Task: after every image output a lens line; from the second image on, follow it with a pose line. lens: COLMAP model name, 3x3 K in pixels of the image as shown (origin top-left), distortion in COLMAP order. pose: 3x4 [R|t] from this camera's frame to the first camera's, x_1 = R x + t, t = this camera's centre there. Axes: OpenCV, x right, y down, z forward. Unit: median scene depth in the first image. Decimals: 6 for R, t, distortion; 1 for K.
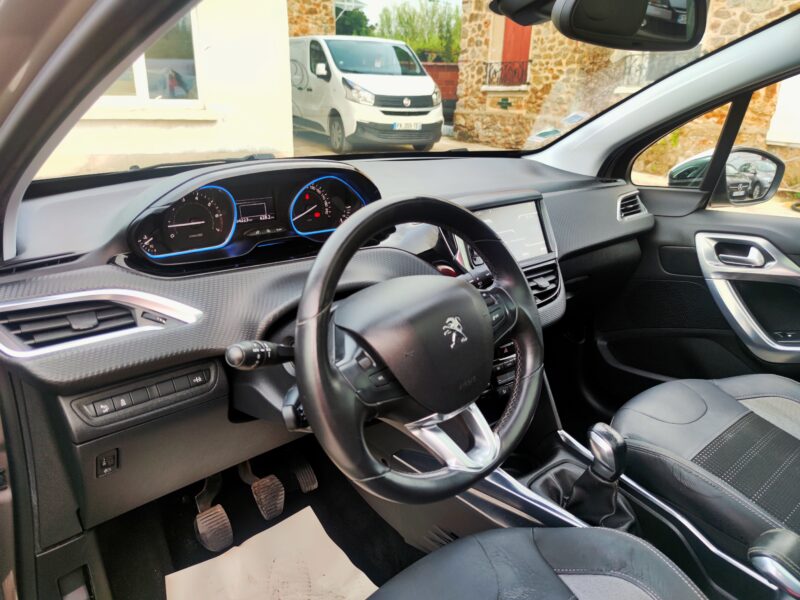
lens RADIAL K [[576.1, 0, 399.6], [0, 576.1, 307.0], [0, 0, 1]] dist [0.030424, -0.017865]
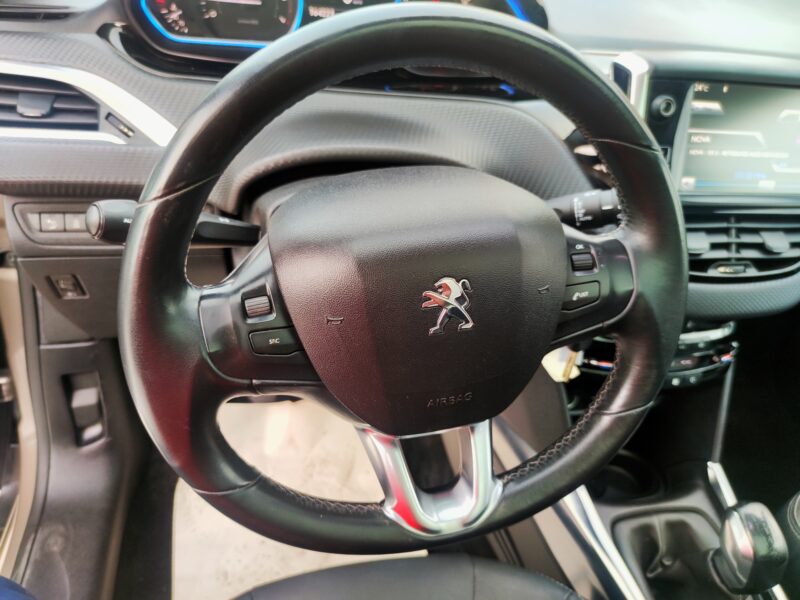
lens RADIAL K [[609.8, 0, 400.2], [0, 609.8, 301.4], [0, 0, 1]] dist [-0.004156, -0.003038]
pose [[0.866827, 0.364542, -0.340175, 0.221017], [-0.264389, 0.914488, 0.306284, -0.107343], [0.422740, -0.175556, 0.889084, 0.446793]]
